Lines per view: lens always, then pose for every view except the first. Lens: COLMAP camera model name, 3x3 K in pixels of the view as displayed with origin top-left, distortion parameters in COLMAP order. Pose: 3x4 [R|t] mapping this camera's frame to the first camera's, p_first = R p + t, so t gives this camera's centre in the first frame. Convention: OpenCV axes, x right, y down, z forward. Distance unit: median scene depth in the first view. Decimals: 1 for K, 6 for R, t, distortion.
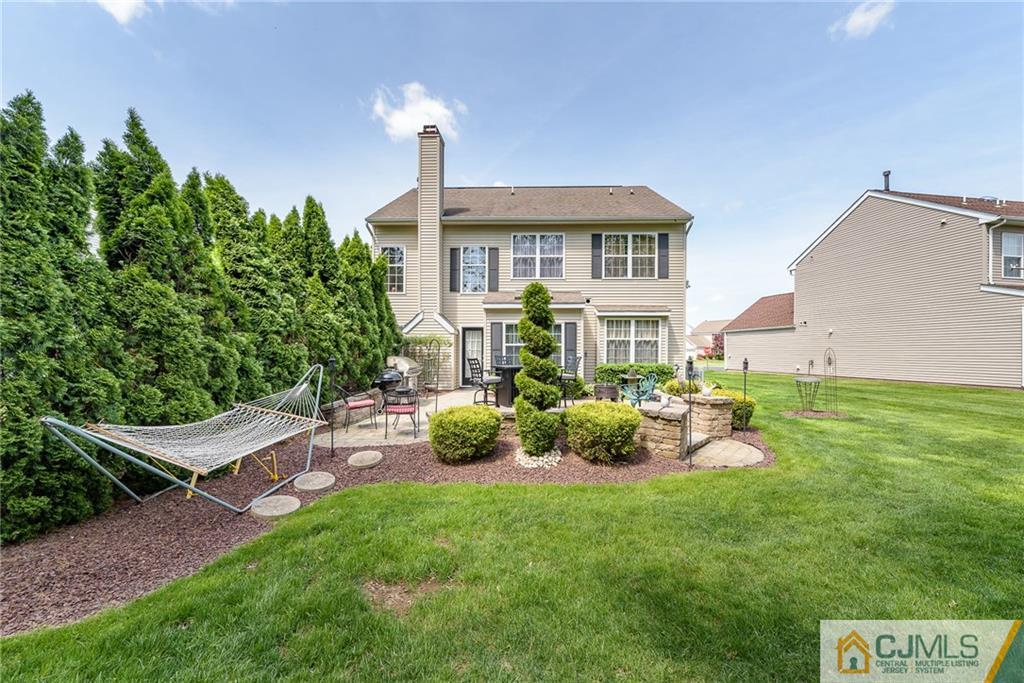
lens RADIAL K [[417.7, 0, 513.8], [0, 417.7, 353.6], [0, 0, 1]] dist [-0.000857, 0.000011]
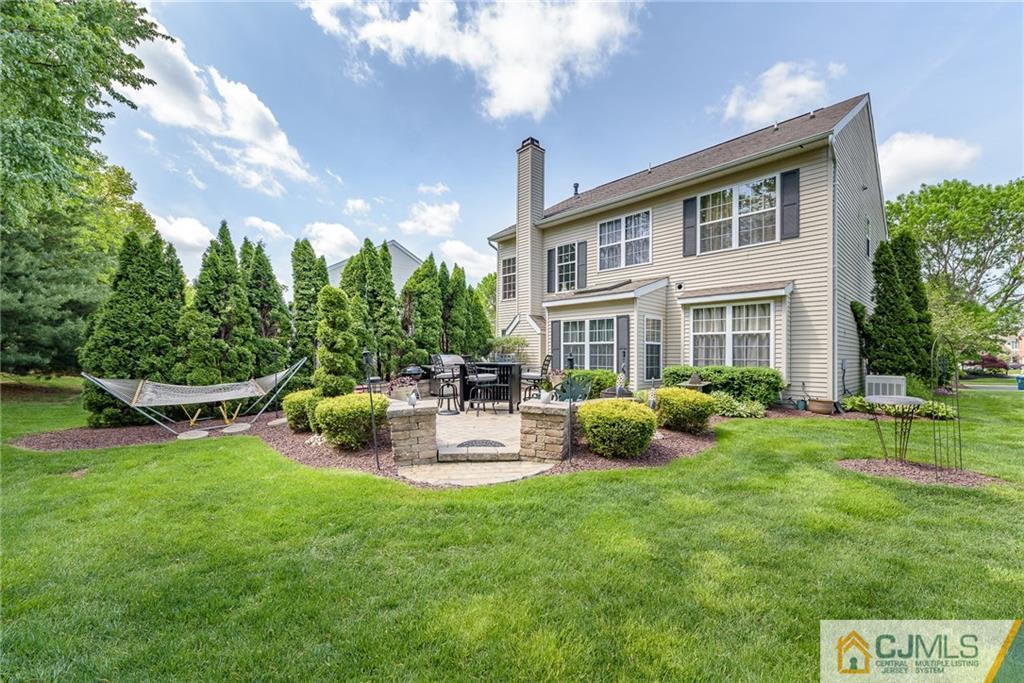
lens RADIAL K [[417.7, 0, 513.8], [0, 417.7, 353.6], [0, 0, 1]] dist [-0.000857, 0.000011]
pose [[0.707467, -0.002162, -0.706743, 0.517825], [-0.007456, 0.999917, -0.010522, 0.010964], [0.706707, 0.012713, 0.707392, 0.228275]]
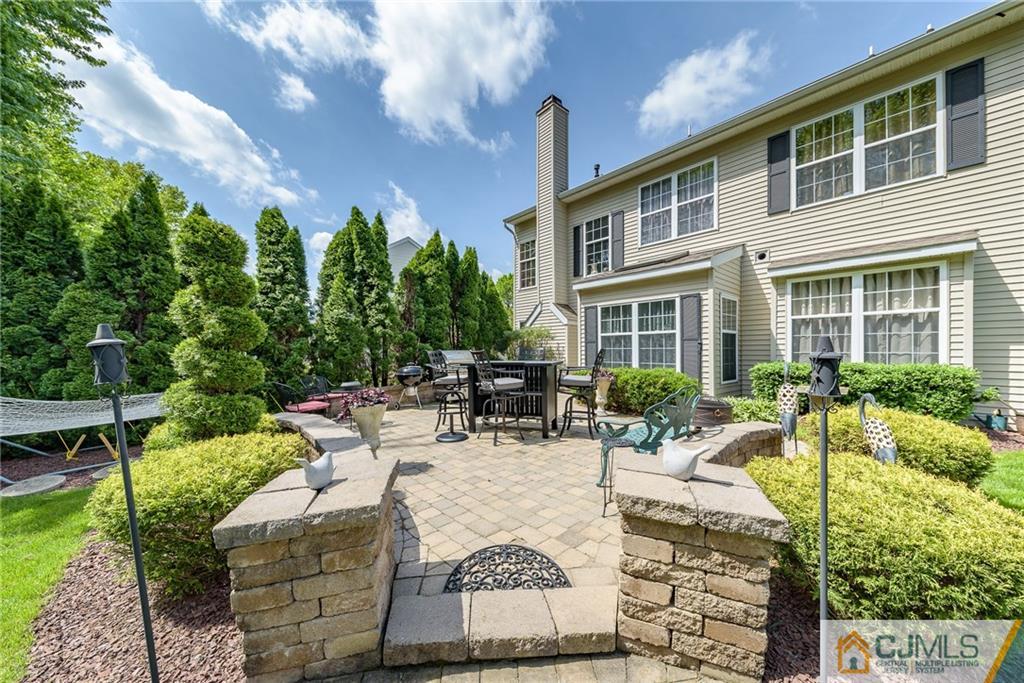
lens RADIAL K [[351.8, 0, 514.6], [0, 351.8, 351.7], [0, 0, 1]] dist [0.013348, -0.005546]
pose [[0.689412, -0.004128, -0.724358, 0.301869], [0.002842, 0.999991, -0.002994, 0.009450], [0.724364, 0.000005, 0.689418, 0.408923]]
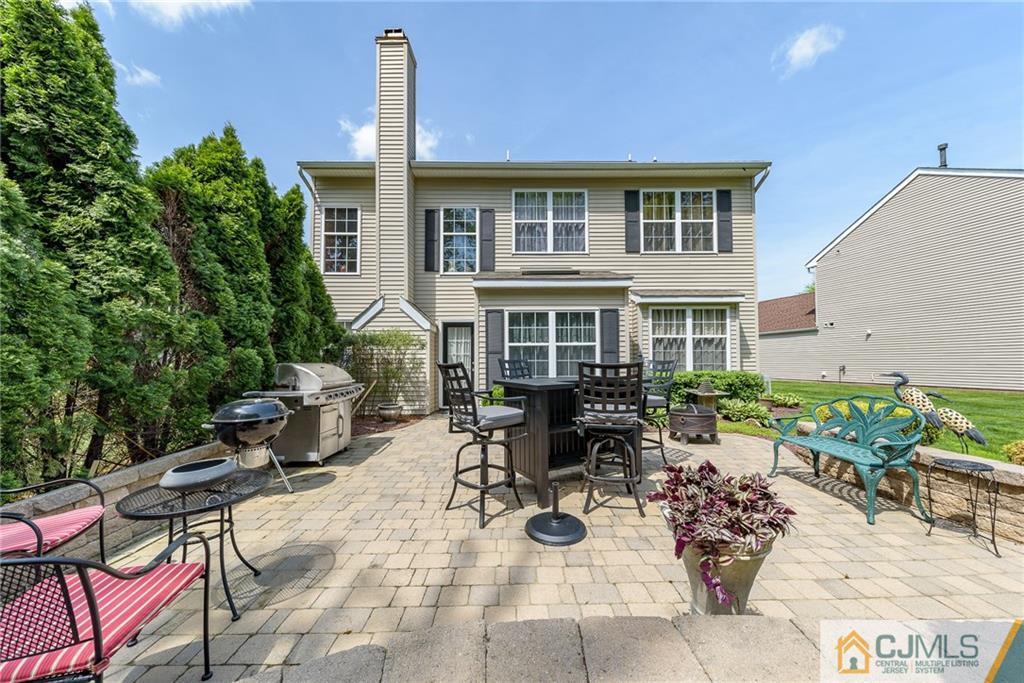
lens RADIAL K [[351.8, 0, 514.6], [0, 351.8, 351.7], [0, 0, 1]] dist [0.013348, -0.005546]
pose [[0.998877, -0.008922, 0.046534, -0.032552], [0.010580, 0.999313, -0.035512, 0.007967], [-0.046185, 0.035964, 0.998285, 0.419233]]
